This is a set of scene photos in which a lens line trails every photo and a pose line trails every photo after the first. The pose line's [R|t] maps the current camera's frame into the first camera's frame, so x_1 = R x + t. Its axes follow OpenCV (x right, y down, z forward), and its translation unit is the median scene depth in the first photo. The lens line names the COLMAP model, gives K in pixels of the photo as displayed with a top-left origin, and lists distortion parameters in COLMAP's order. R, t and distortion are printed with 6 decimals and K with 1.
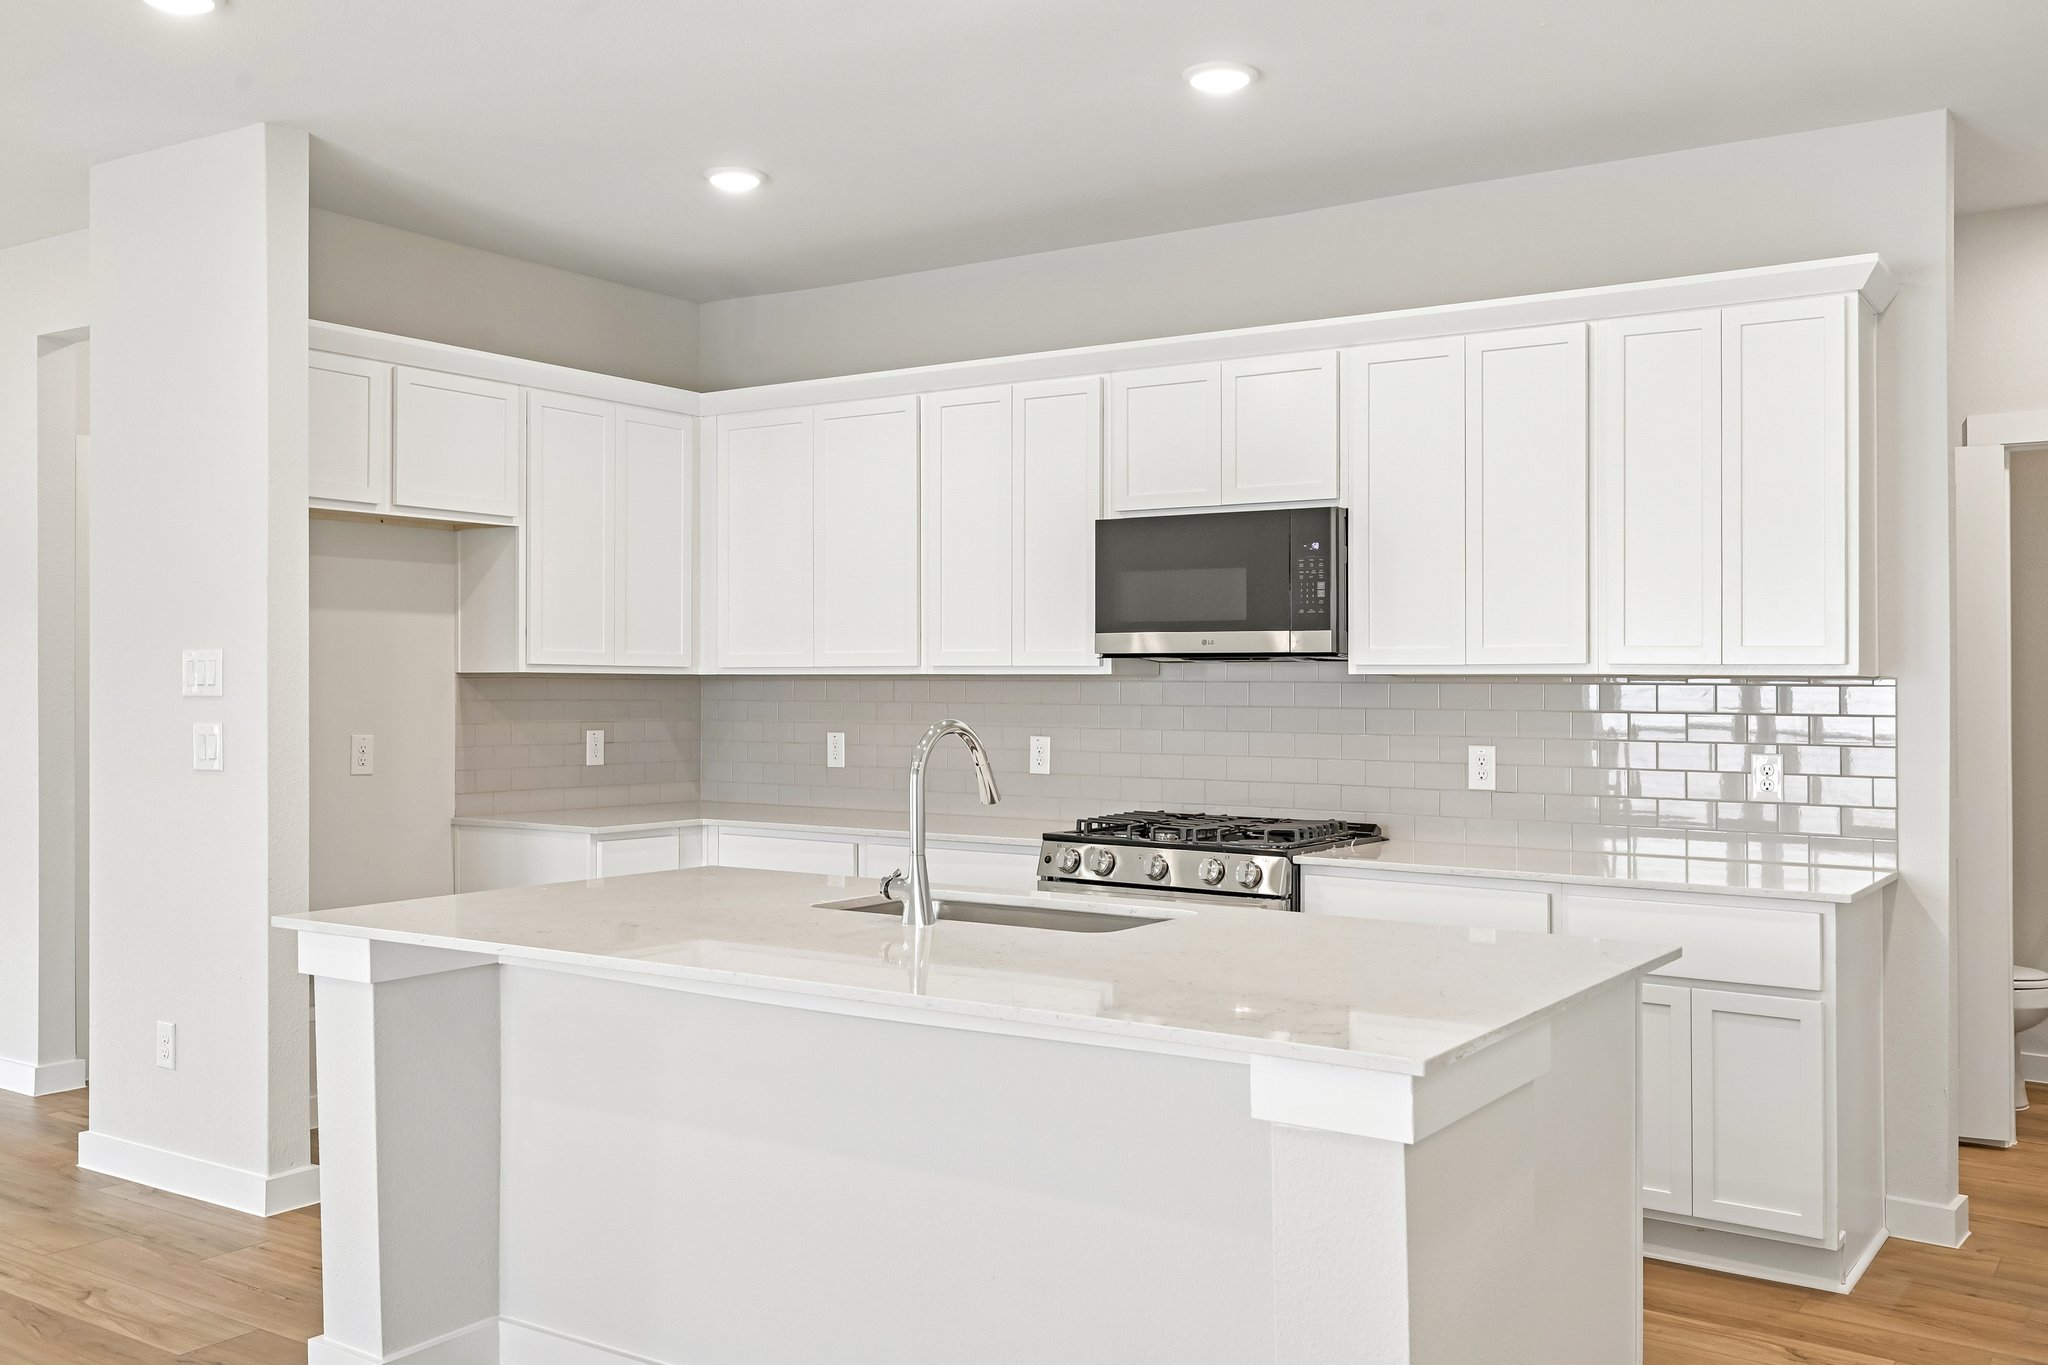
lens RADIAL K [[1832.9, 0, 1016.5], [0, 1832.9, 687.7], [0, 0, 1]] dist [-0.014571, 0.016184]
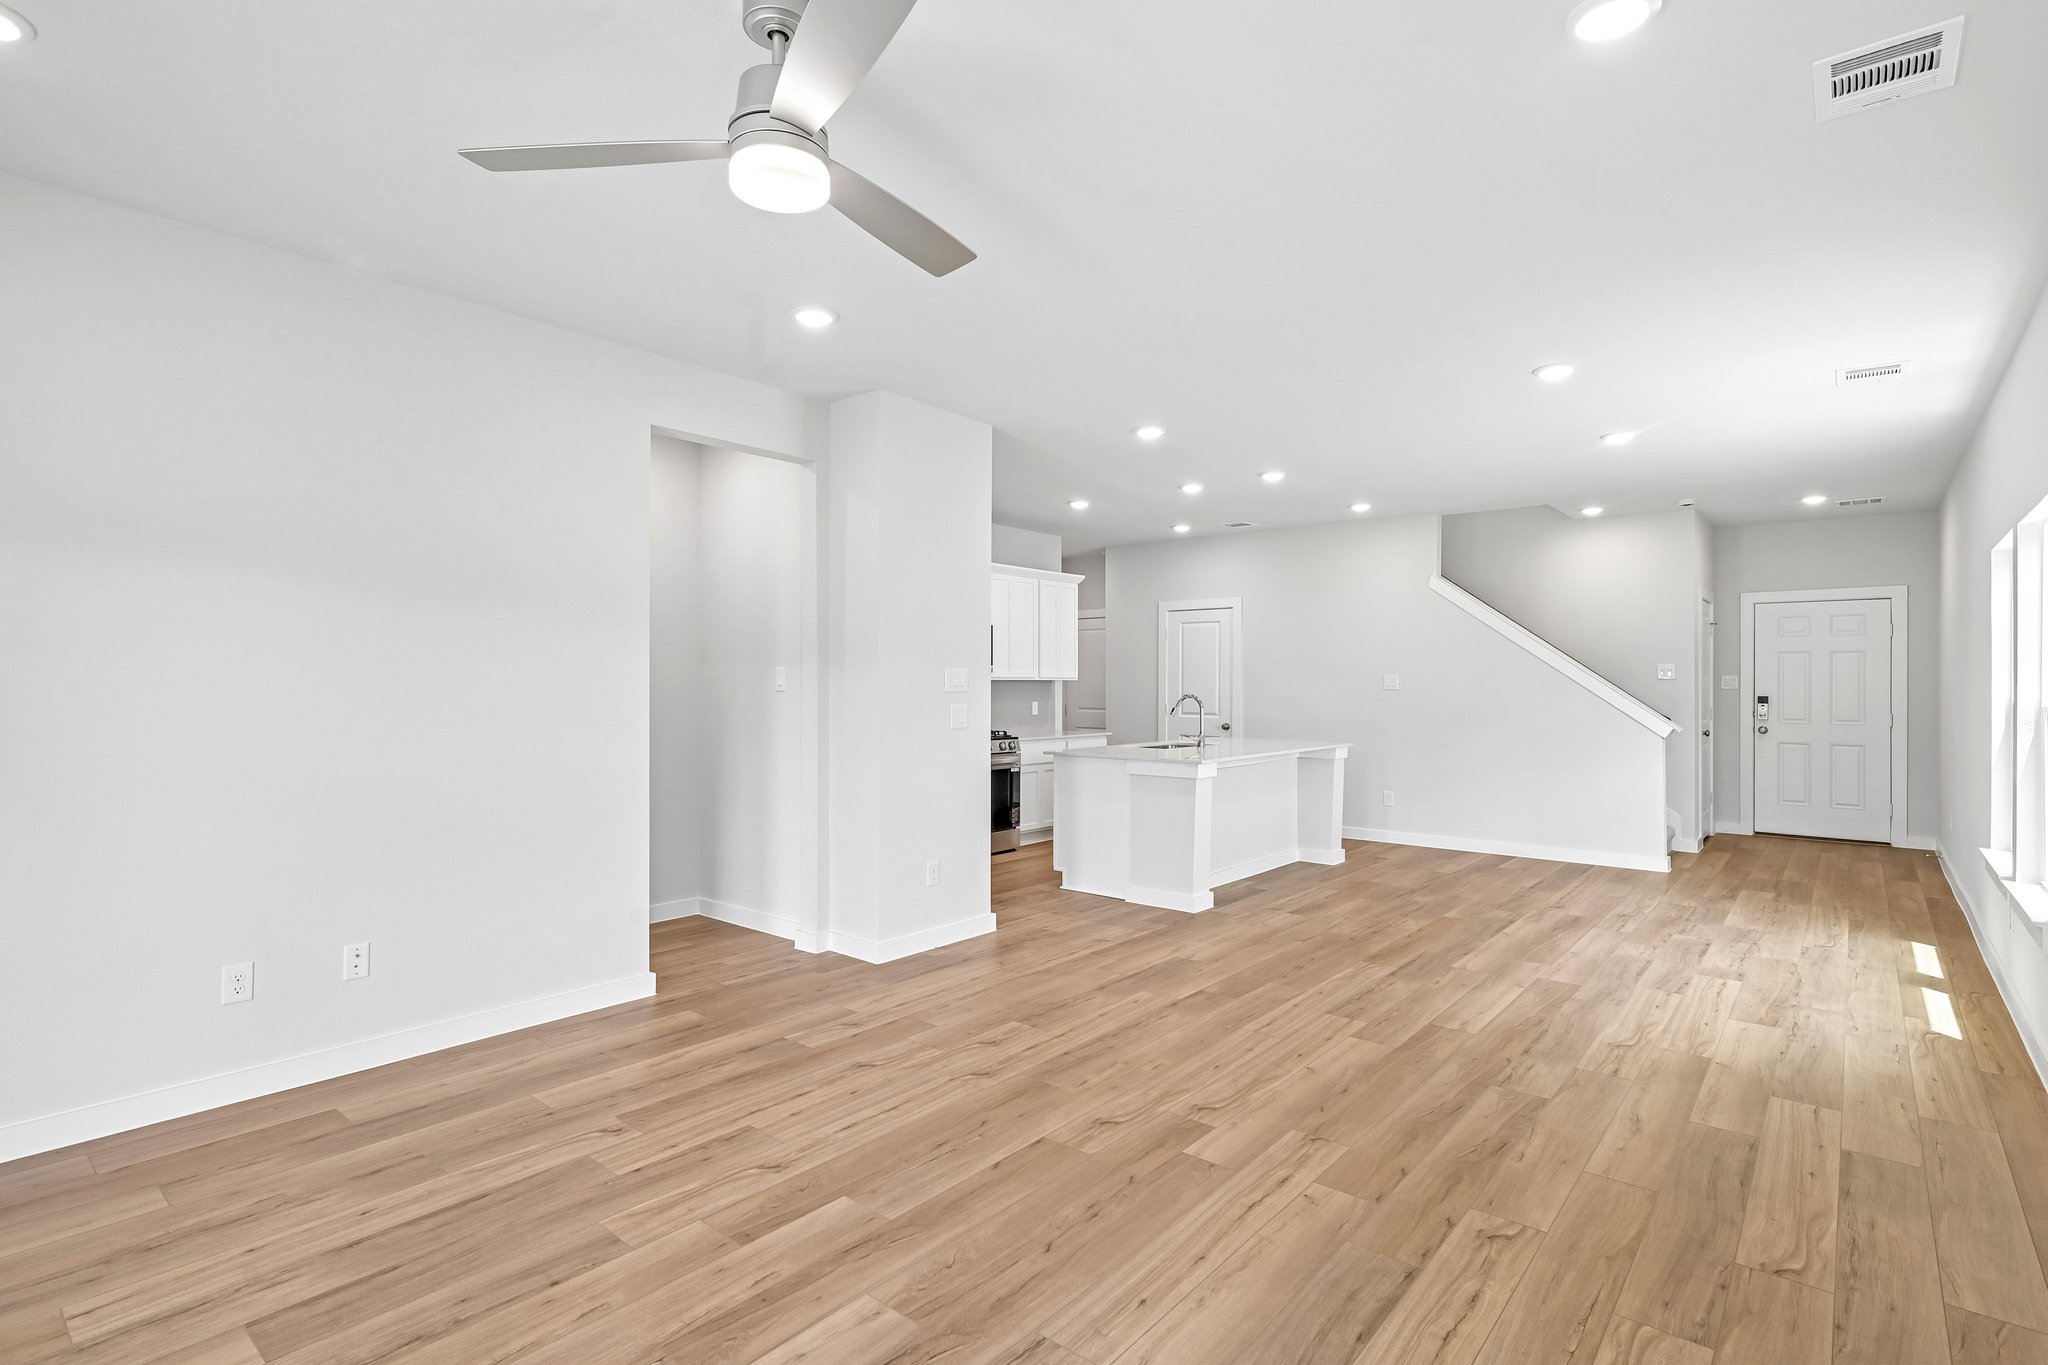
lens RADIAL K [[969.4, 0, 1043.8], [0, 969.4, 699.0], [0, 0, 1]] dist [0.005537, 0.002393]
pose [[0.090329, -0.018569, 0.995739, -1.403896], [-0.000331, 0.999826, 0.018675, -0.006567], [-0.995912, -0.002017, 0.090307, 0.759801]]
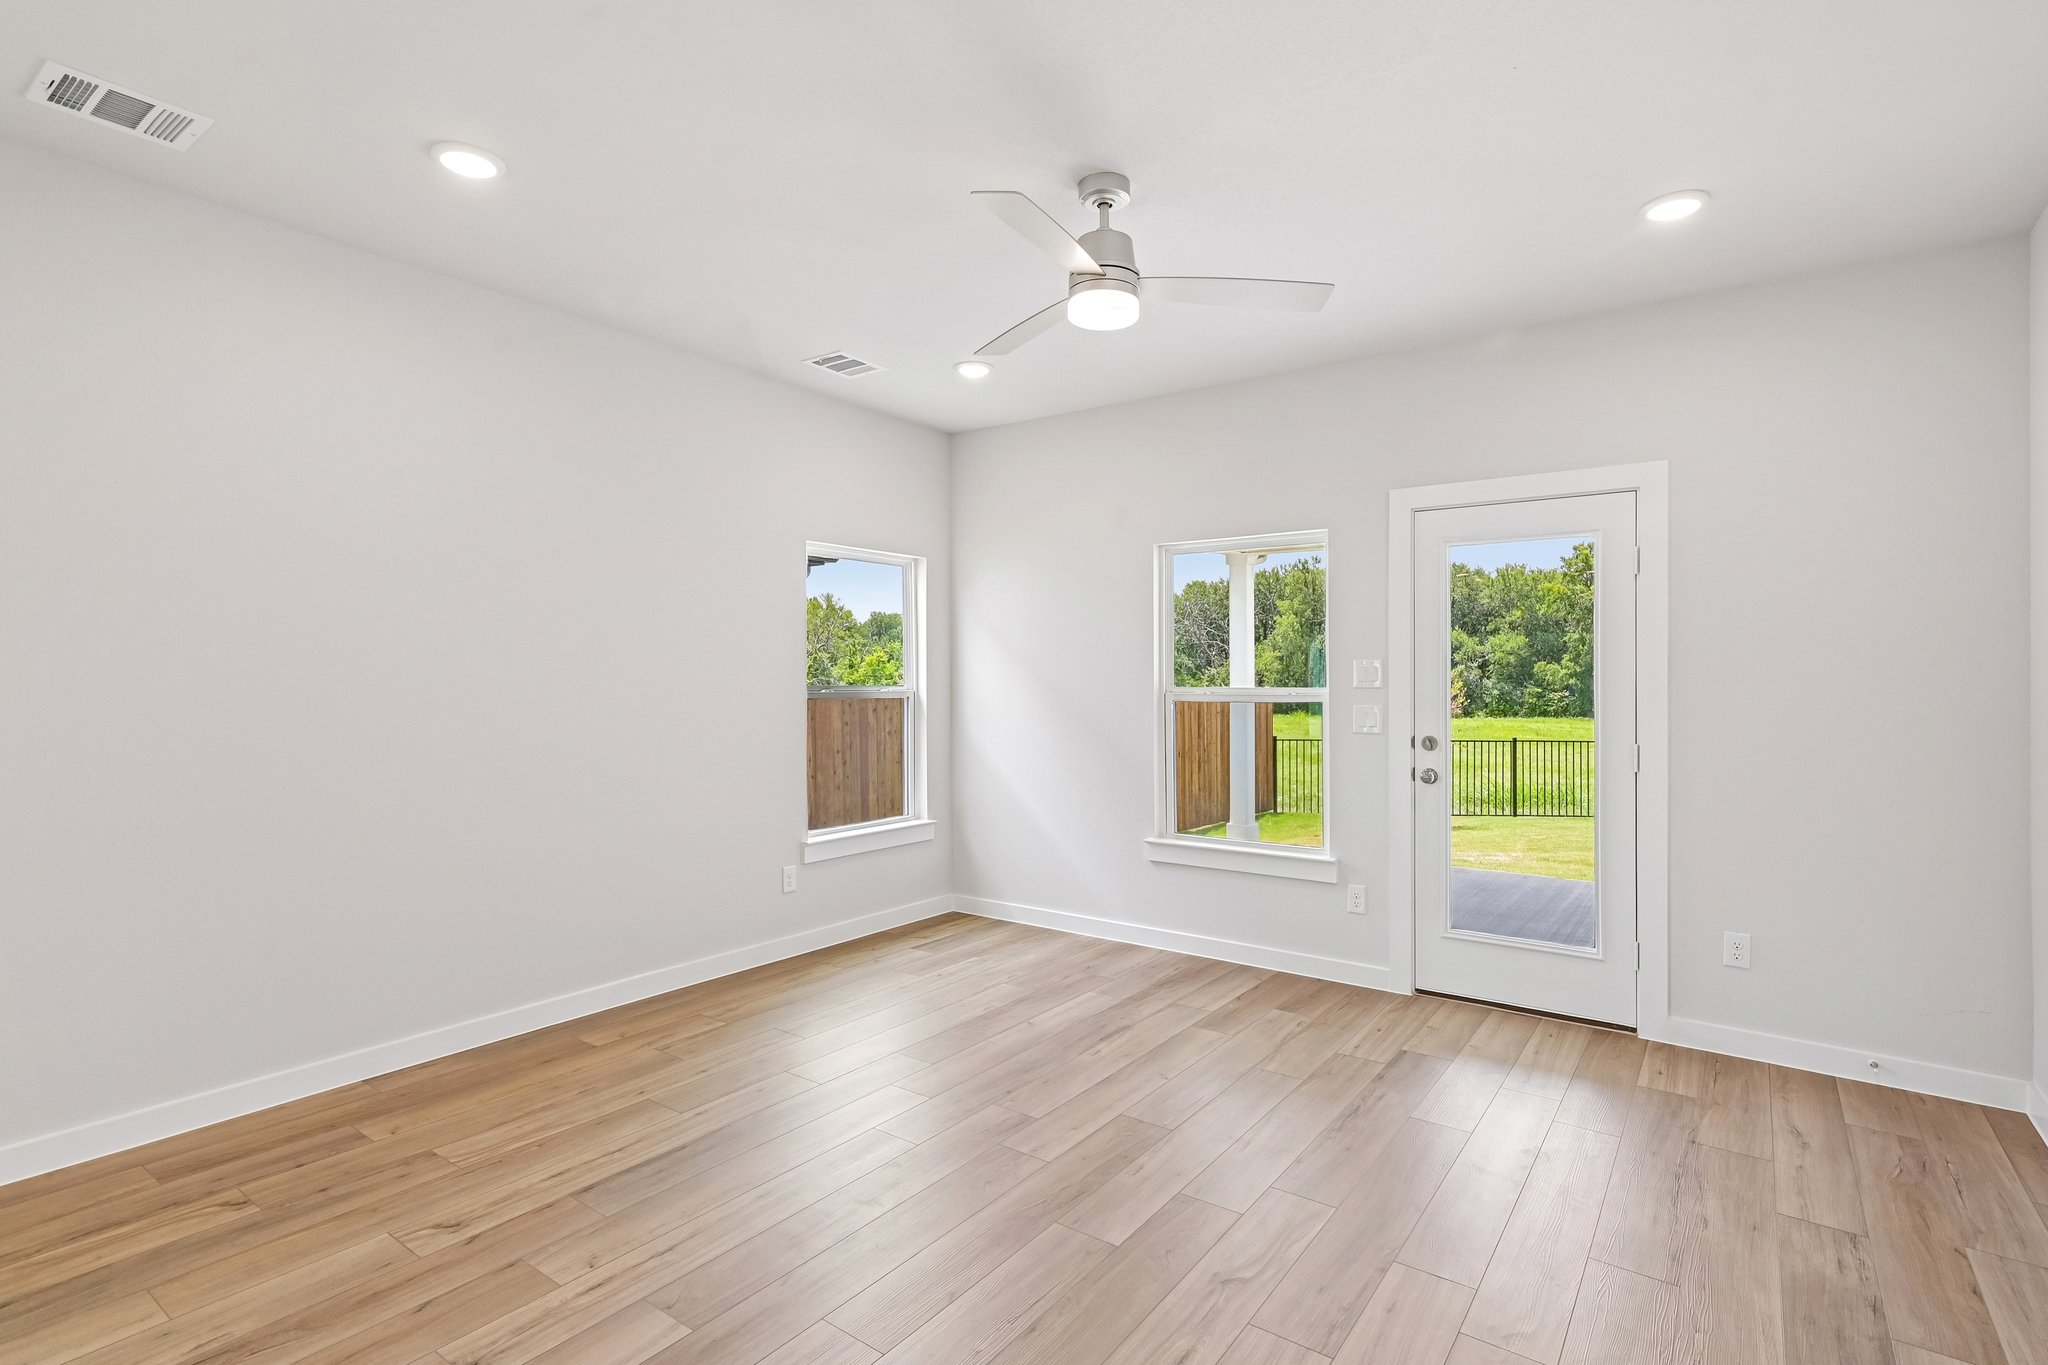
lens RADIAL K [[994.2, 0, 1034.0], [0, 994.2, 673.4], [0, 0, 1]] dist [0.009256, 0.001588]
pose [[-0.020176, -0.012737, -0.999715, -0.458205], [-0.006840, 0.999897, -0.012601, -0.002273], [0.999773, 0.006584, -0.020262, 0.873826]]
